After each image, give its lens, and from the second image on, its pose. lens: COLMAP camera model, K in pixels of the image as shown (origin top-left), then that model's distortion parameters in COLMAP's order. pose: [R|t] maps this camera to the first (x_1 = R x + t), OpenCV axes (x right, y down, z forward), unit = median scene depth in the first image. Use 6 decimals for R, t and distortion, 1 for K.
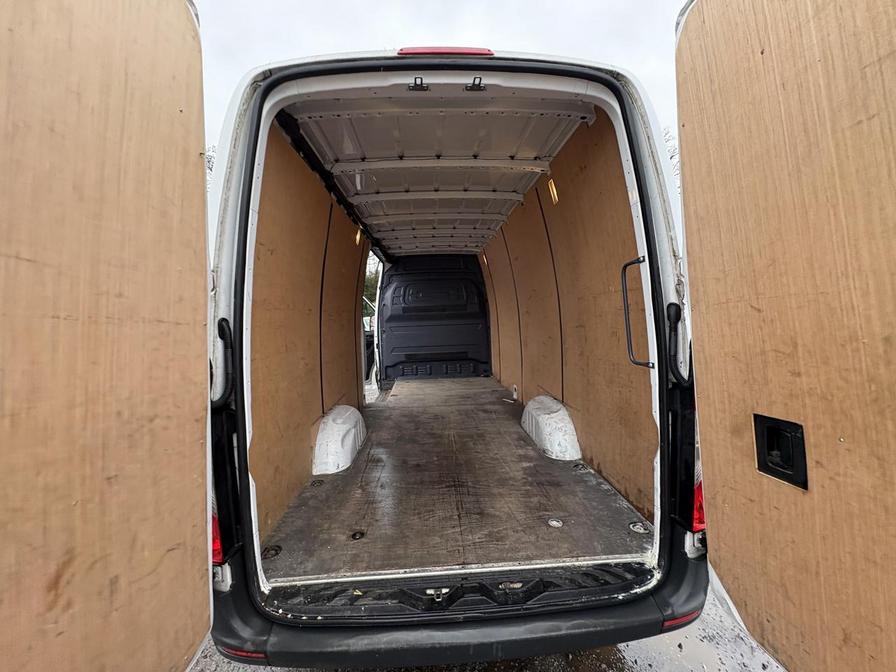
lens RADIAL K [[356.6, 0, 449.9], [0, 356.6, 333.8], [0, 0, 1]] dist [-0.000732, 0.000381]
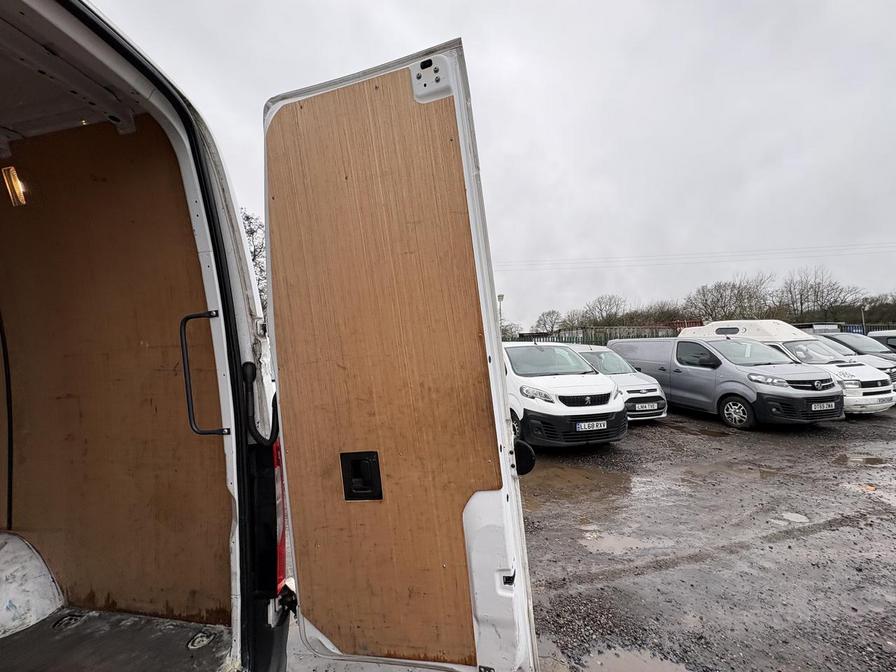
lens RADIAL K [[356.6, 0, 449.9], [0, 356.6, 333.8], [0, 0, 1]] dist [-0.000732, 0.000381]
pose [[0.250936, 0.071259, 0.965377, -0.216193], [0.084659, 0.991850, -0.095219, -0.027690], [-0.964295, 0.105621, 0.242858, 0.257688]]
